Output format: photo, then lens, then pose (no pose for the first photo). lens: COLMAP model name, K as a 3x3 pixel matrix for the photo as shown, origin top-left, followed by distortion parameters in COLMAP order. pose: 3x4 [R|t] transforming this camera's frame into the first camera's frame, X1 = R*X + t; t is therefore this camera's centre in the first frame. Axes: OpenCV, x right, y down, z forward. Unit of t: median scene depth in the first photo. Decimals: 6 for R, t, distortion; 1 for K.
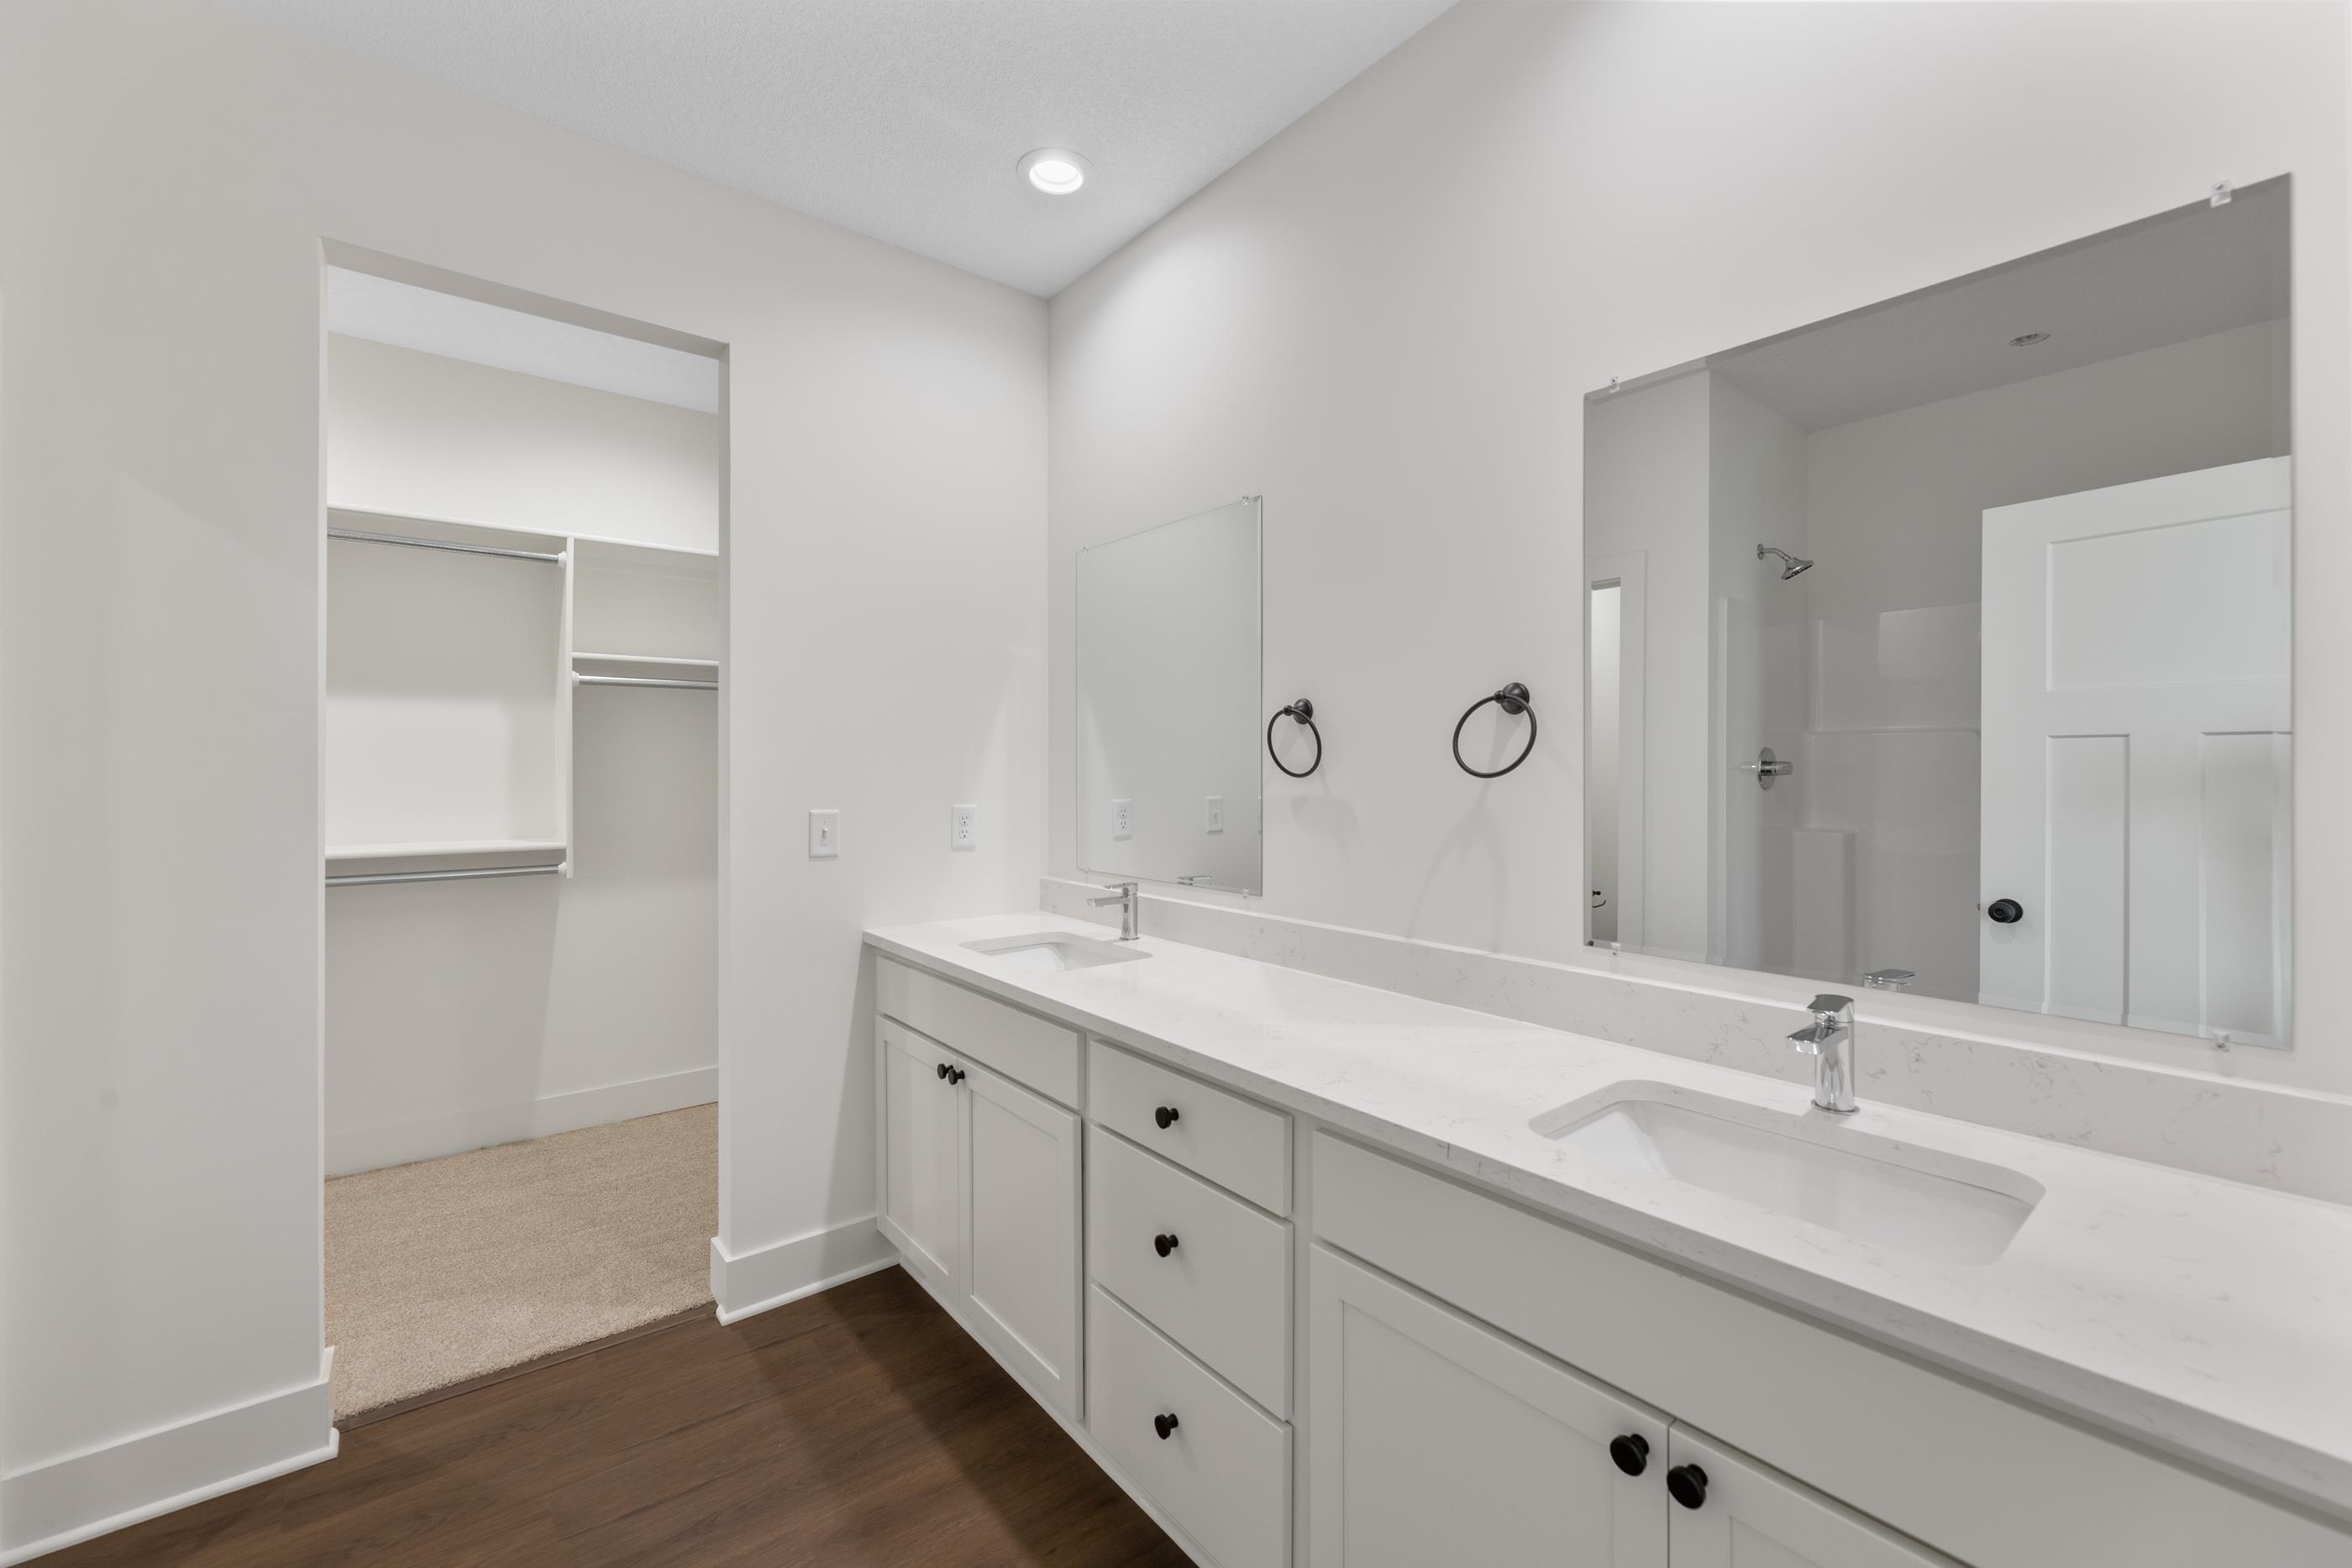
lens RADIAL K [[966.7, 0, 1184.4], [0, 966.7, 777.6], [0, 0, 1]] dist [-0.002256, 0.000820]
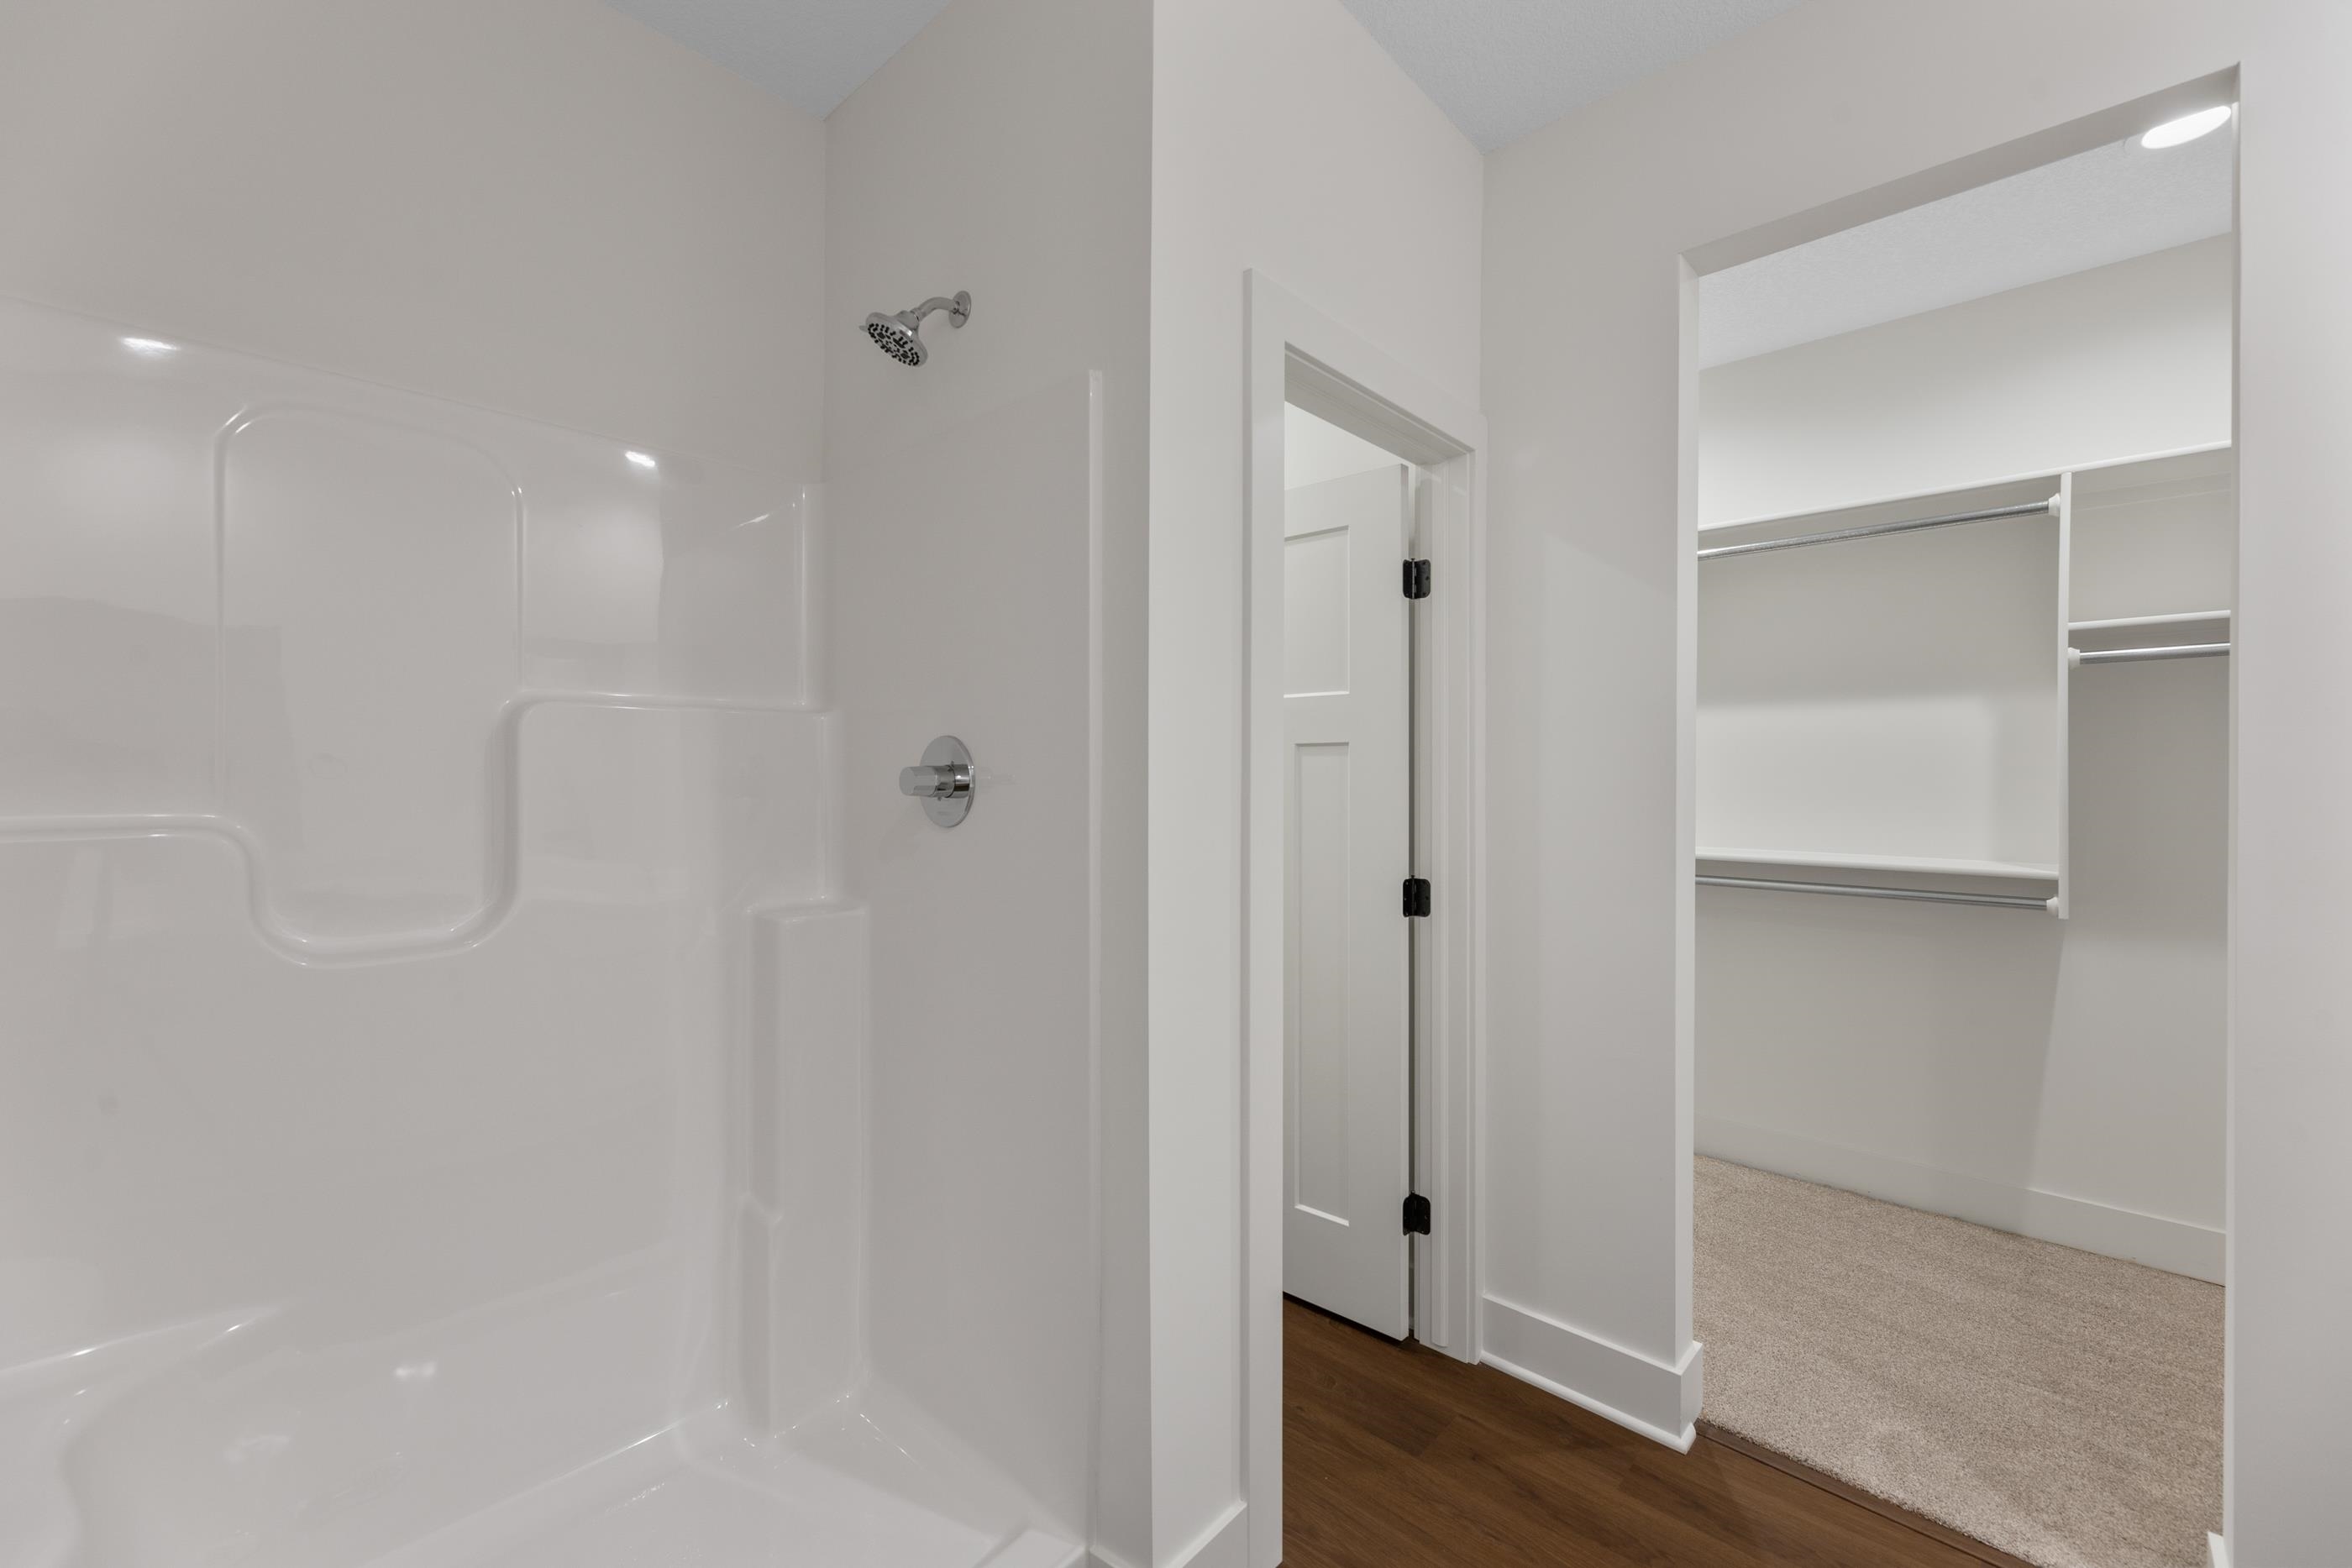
lens RADIAL K [[966.7, 0, 1177.2], [0, 966.7, 769.3], [0, 0, 1]] dist [-0.002256, 0.000820]
pose [[0.136857, 0.002750, -0.990587, 0.028256], [-0.022436, 0.999748, -0.000324, 0.002082], [0.990337, 0.022269, 0.136884, 0.213941]]
